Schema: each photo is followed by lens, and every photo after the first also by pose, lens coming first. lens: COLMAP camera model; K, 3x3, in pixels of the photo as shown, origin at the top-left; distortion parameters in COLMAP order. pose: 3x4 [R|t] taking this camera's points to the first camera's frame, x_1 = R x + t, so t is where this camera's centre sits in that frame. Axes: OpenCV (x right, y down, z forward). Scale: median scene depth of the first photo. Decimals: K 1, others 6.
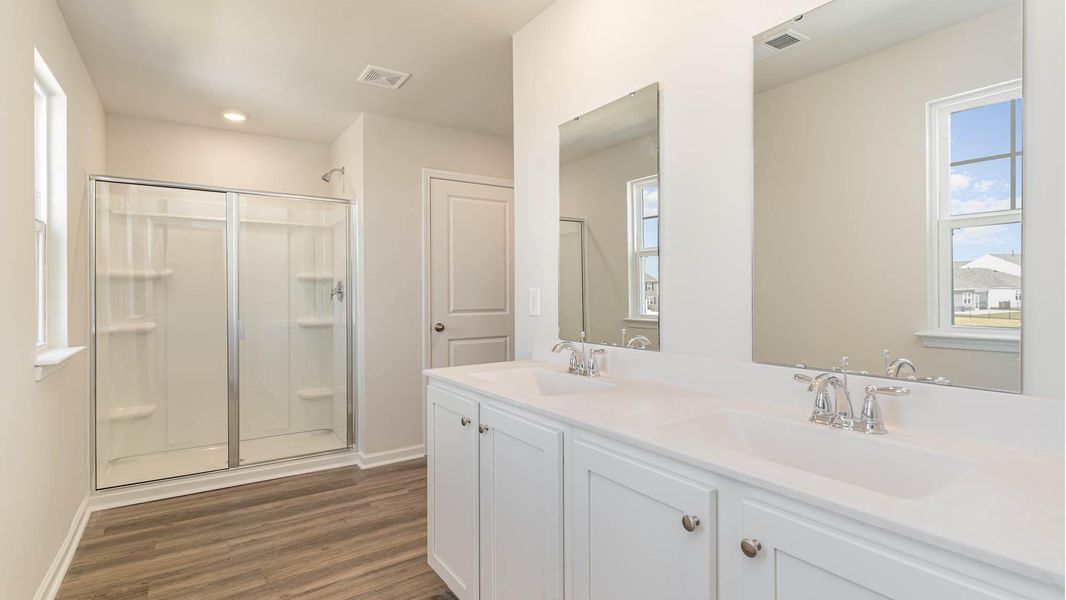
lens RADIAL K [[511.2, 0, 533.6], [0, 511.2, 302.5], [0, 0, 1]] dist [0.003254, 0.000265]
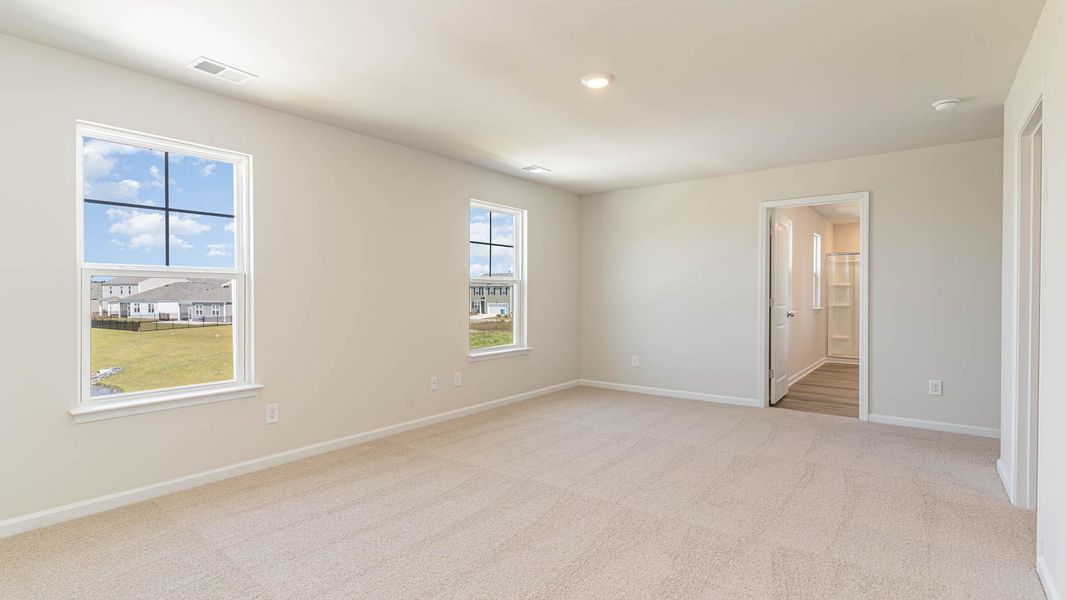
lens RADIAL K [[511.2, 0, 533.7], [0, 511.2, 310.4], [0, 0, 1]] dist [0.003254, 0.000265]
pose [[0.305489, 0.014207, -0.952090, 1.356183], [-0.003599, 0.999899, 0.013766, 0.050832], [0.952189, -0.000779, 0.305509, -1.434949]]
